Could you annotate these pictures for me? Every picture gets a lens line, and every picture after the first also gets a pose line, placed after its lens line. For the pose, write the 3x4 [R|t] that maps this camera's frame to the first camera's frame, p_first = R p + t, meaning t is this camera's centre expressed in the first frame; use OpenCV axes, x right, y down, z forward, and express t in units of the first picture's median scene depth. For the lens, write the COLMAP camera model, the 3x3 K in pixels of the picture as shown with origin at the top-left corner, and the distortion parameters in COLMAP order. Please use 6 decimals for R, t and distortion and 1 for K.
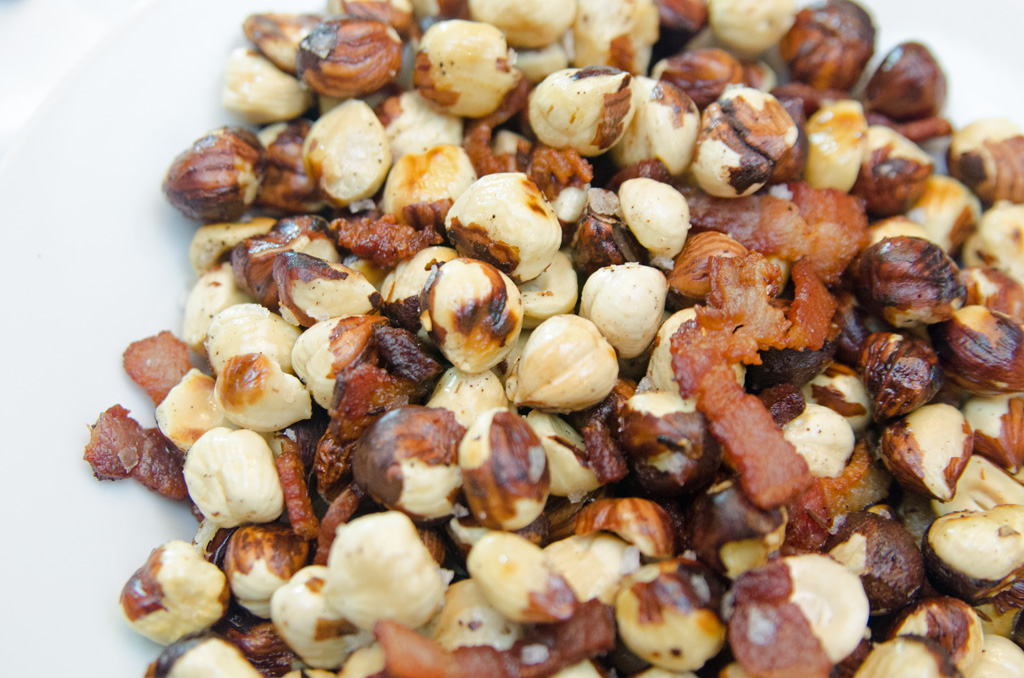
lens RADIAL K [[1518.5, 0, 512.0], [0, 1518.5, 339.0], [0, 0, 1]] dist [-0.094470, 0.015549]
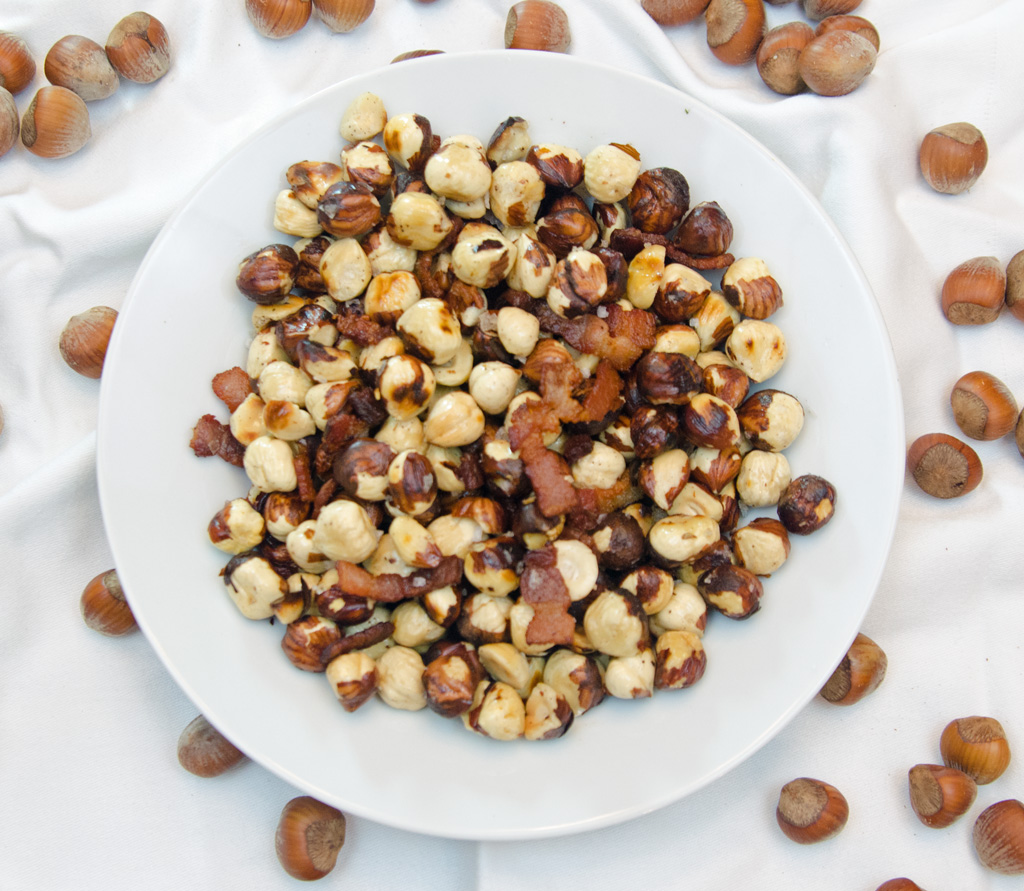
lens RADIAL K [[1797.4, 0, 512.0], [0, 1797.4, 445.5], [0, 0, 1]] dist [-0.114506, -0.022721]
pose [[0.993577, 0.084265, -0.075529, 0.264609], [-0.060616, 0.959939, 0.273572, -0.537897], [0.095556, -0.267237, 0.958881, -1.031566]]
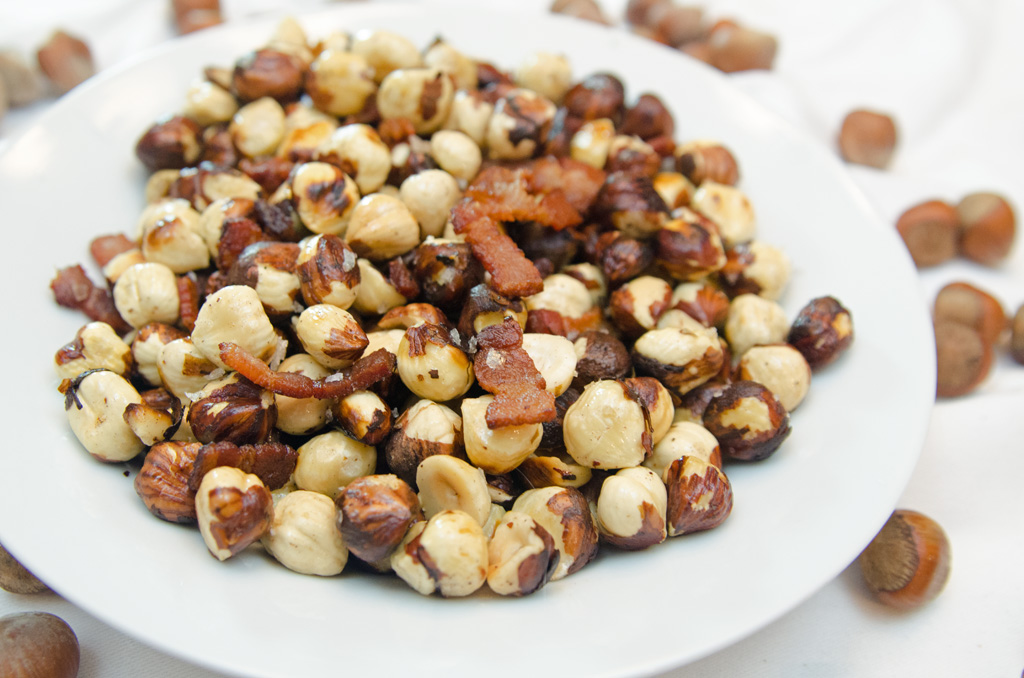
lens RADIAL K [[1218.9, 0, 508.6], [0, 1218.9, 308.3], [0, 0, 1]] dist [-0.124840, 0.007997]
pose [[0.999656, 0.023388, -0.011907, 0.171498], [-0.025993, 0.944952, -0.326176, 0.466108], [0.003623, 0.326373, 0.945234, -0.075259]]
